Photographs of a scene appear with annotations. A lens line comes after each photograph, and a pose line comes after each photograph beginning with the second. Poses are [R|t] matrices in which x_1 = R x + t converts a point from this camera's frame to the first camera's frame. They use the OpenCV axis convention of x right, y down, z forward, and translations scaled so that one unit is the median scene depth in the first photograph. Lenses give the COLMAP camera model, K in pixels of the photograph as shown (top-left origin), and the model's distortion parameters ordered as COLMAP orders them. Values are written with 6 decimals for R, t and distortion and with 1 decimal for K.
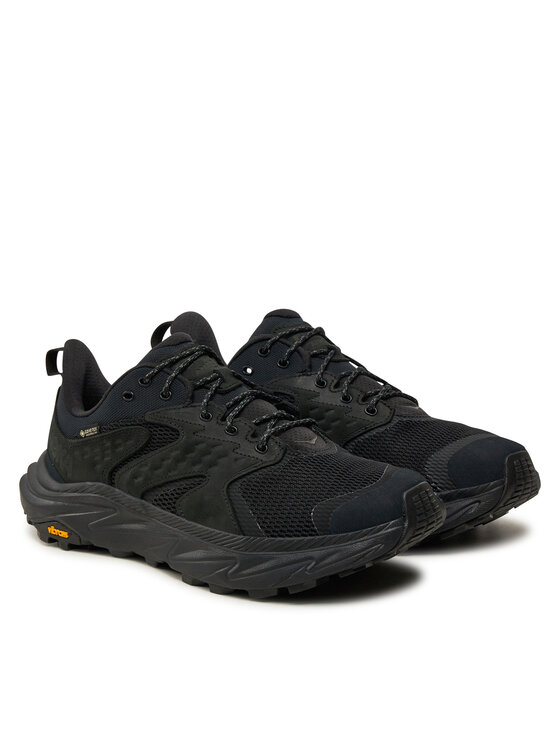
lens RADIAL K [[1912.1, 0, 279.5], [0, 1912.1, 373.8], [0, 0, 1]] dist [0.038609, 0.000000]
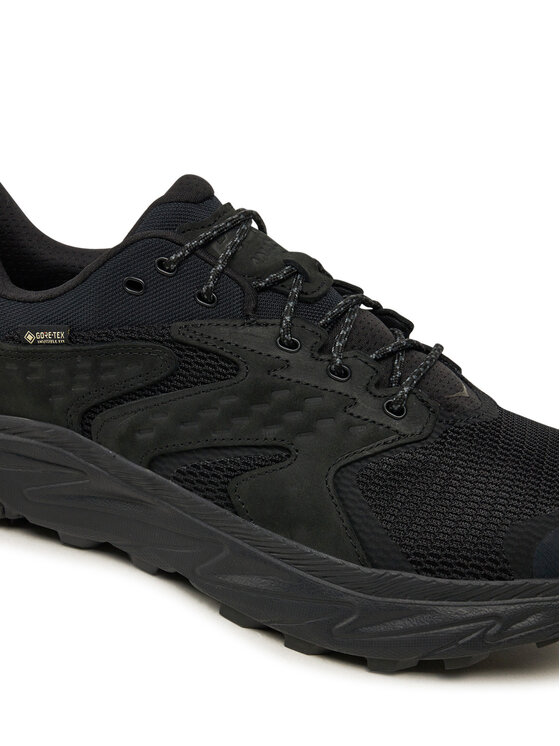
lens RADIAL K [[1306.8, 0, 281.3], [0, 1306.8, 370.1], [0, 0, 1]] dist [-0.020099, 0.000000]
pose [[0.935213, 0.058620, 0.349200, -0.176800], [-0.112079, 0.984500, 0.134897, -0.022108], [-0.335879, -0.165296, 0.927288, 0.631863]]
